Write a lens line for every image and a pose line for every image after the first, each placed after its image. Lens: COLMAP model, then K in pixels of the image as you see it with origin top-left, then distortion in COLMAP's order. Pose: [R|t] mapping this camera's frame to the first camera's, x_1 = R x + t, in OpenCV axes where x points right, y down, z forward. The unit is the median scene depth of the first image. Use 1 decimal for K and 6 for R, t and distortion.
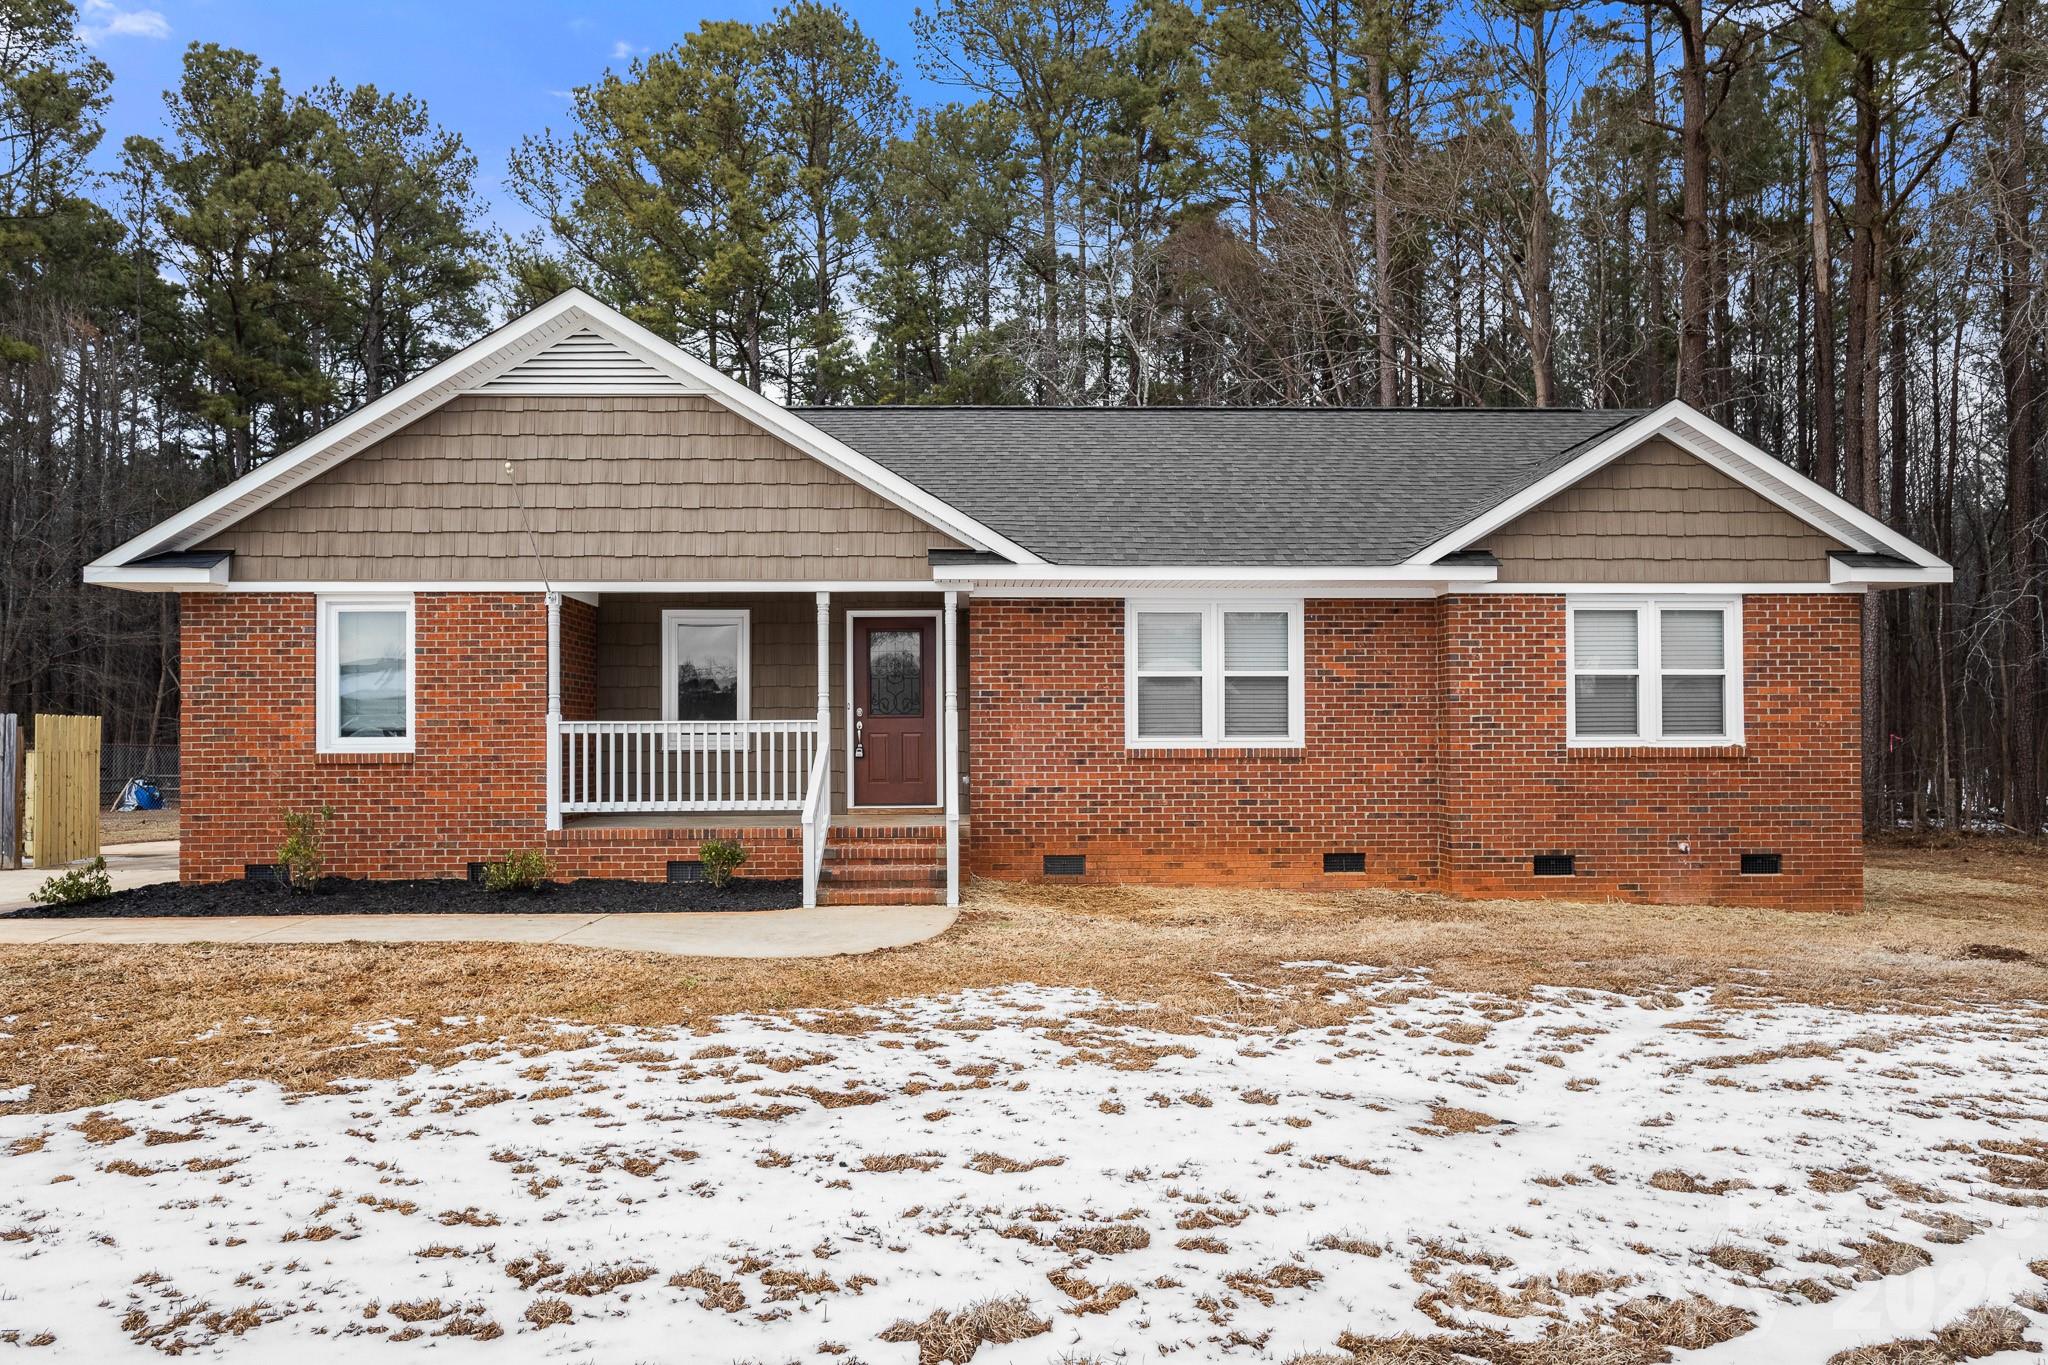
lens RADIAL K [[1229.8, 0, 986.7], [0, 1229.8, 709.1], [0, 0, 1]] dist [-0.008010, -0.000582]
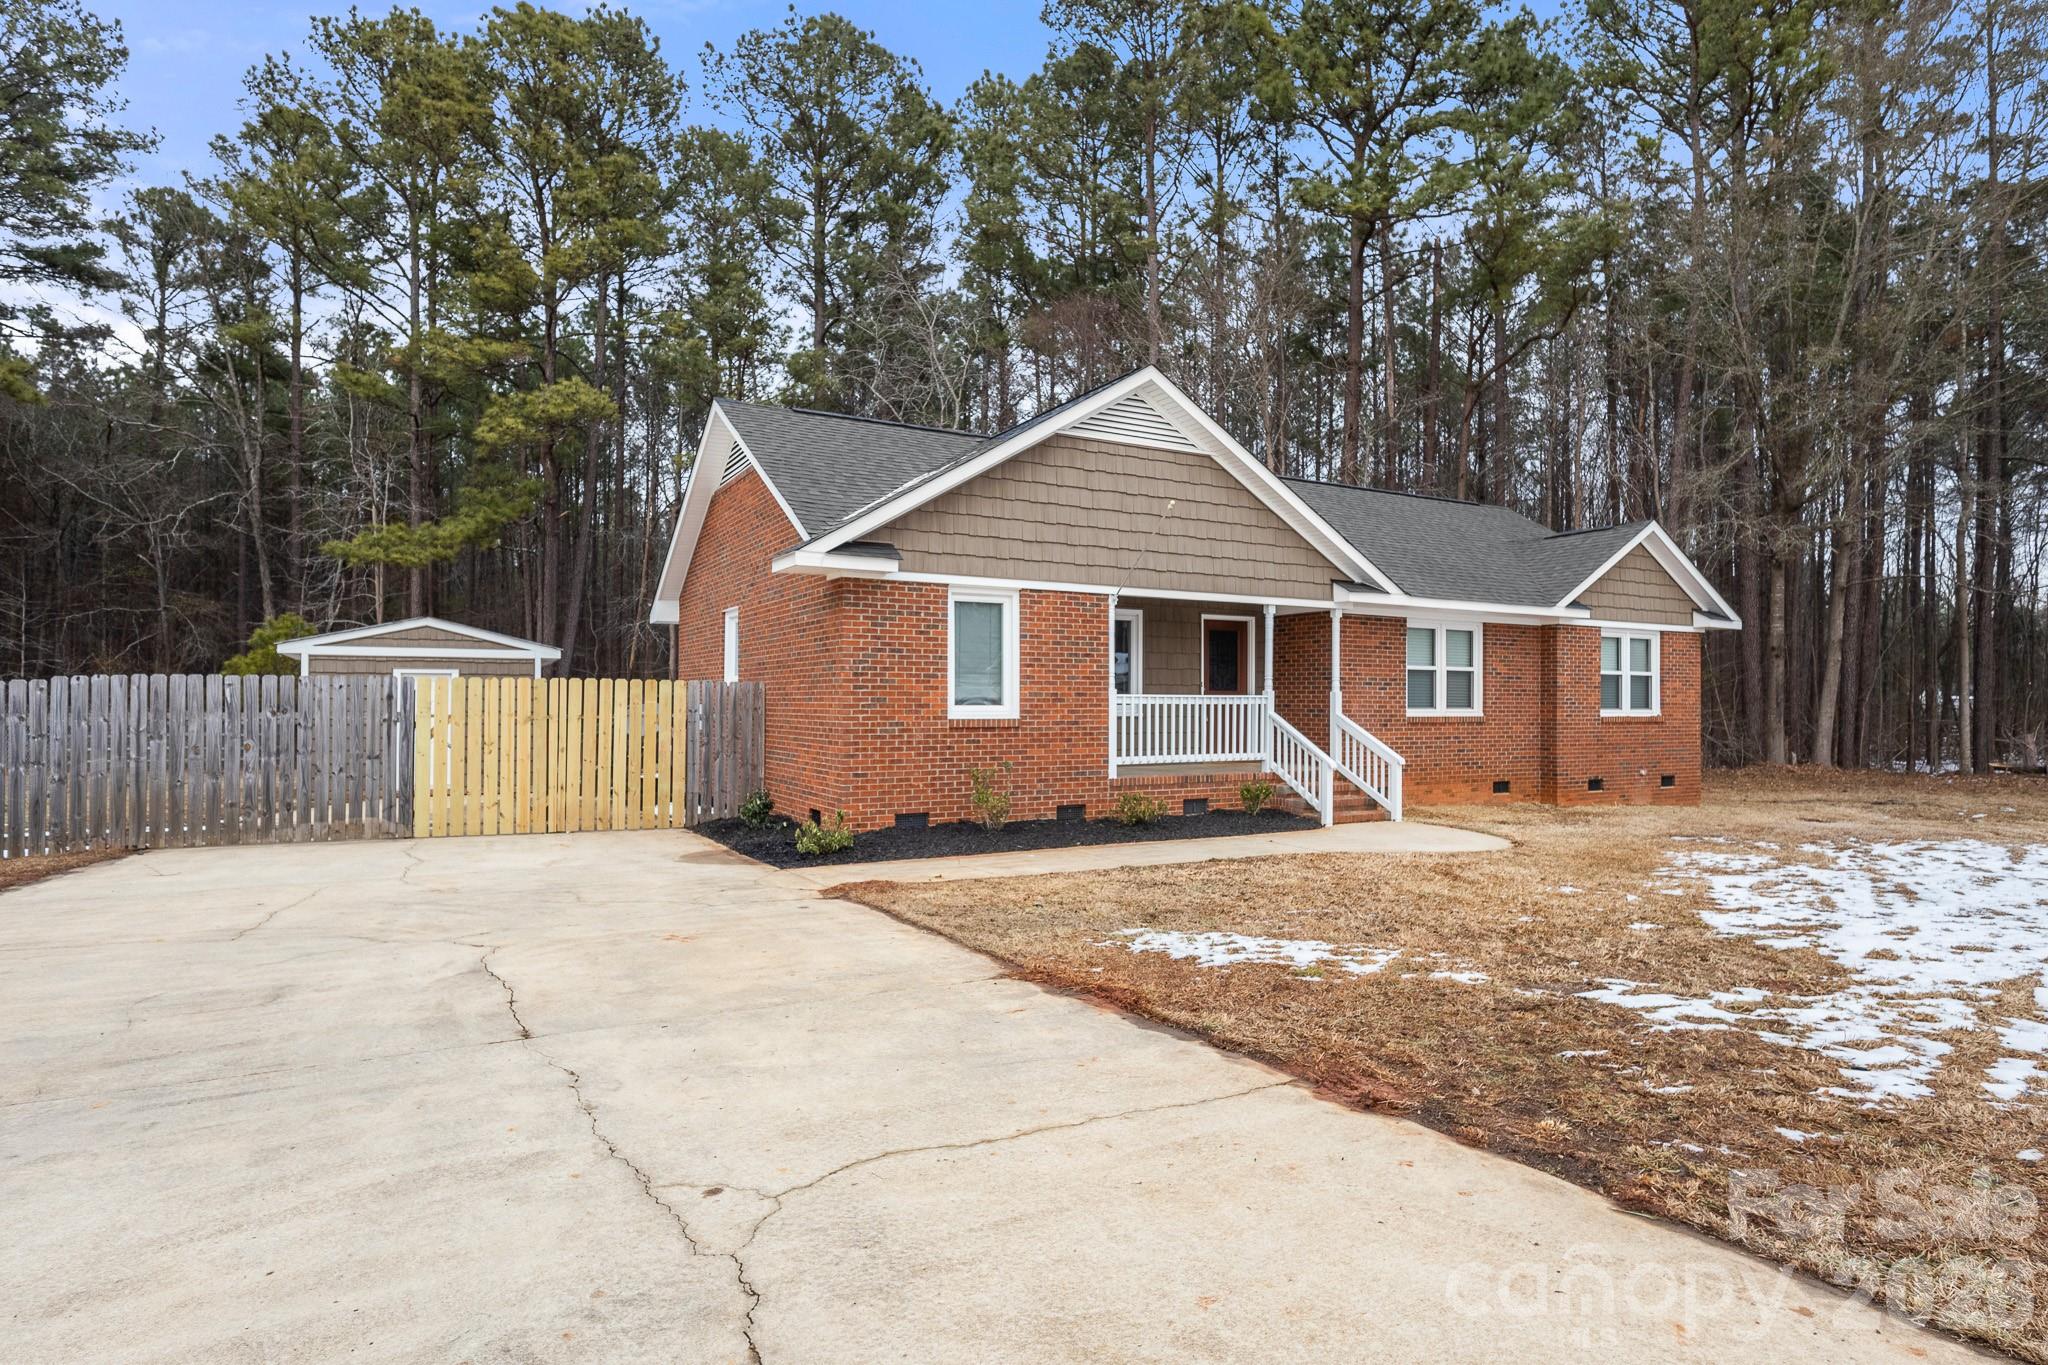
lens RADIAL K [[1070.0, 0, 1036.7], [0, 1070.0, 687.4], [0, 0, 1]] dist [-0.000139, 0.000418]
pose [[0.888211, 0.014558, 0.459206, -0.912073], [-0.016720, 0.999860, 0.000641, 0.003082], [-0.459132, -0.008247, 0.888330, 0.033196]]
